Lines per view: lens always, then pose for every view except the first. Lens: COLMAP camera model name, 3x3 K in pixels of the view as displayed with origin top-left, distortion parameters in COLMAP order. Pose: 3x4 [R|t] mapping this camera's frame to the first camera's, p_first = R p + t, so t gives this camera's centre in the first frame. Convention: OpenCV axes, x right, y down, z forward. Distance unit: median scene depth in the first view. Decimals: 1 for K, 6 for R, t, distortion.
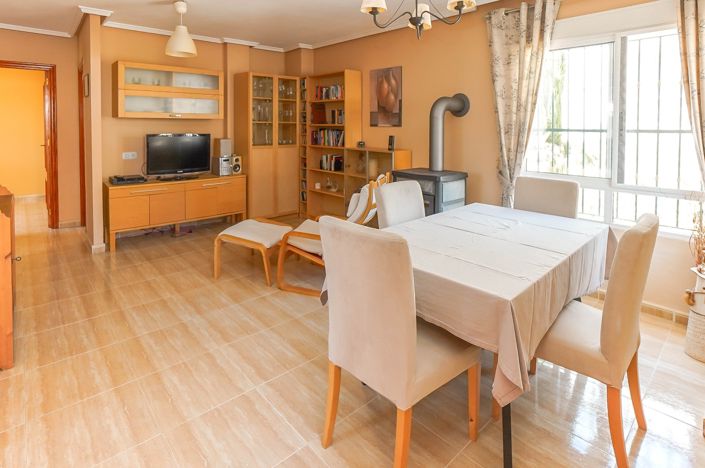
lens RADIAL K [[383.6, 0, 319.0], [0, 383.6, 138.3], [0, 0, 1]] dist [-0.000678, 0.000464]
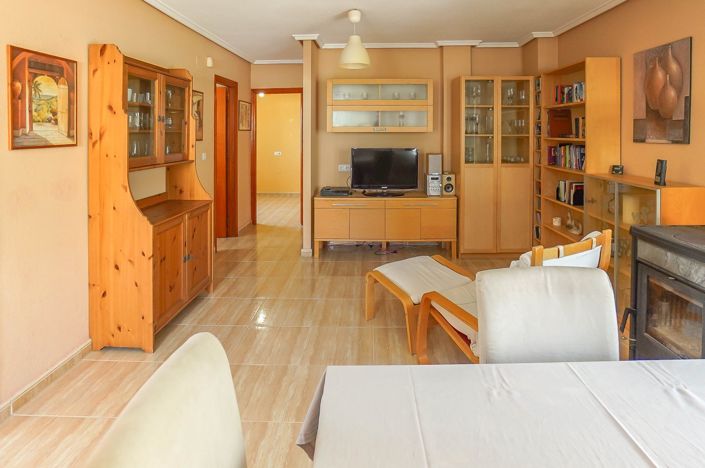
lens RADIAL K [[365.4, 0, 352.8], [0, 365.4, 141.3], [0, 0, 1]] dist [-0.000109, 0.000620]
pose [[0.762707, 0.006673, -0.646710, 0.165576], [-0.014365, 0.999875, -0.006625, -0.021556], [0.646585, 0.014343, 0.762707, 0.240321]]
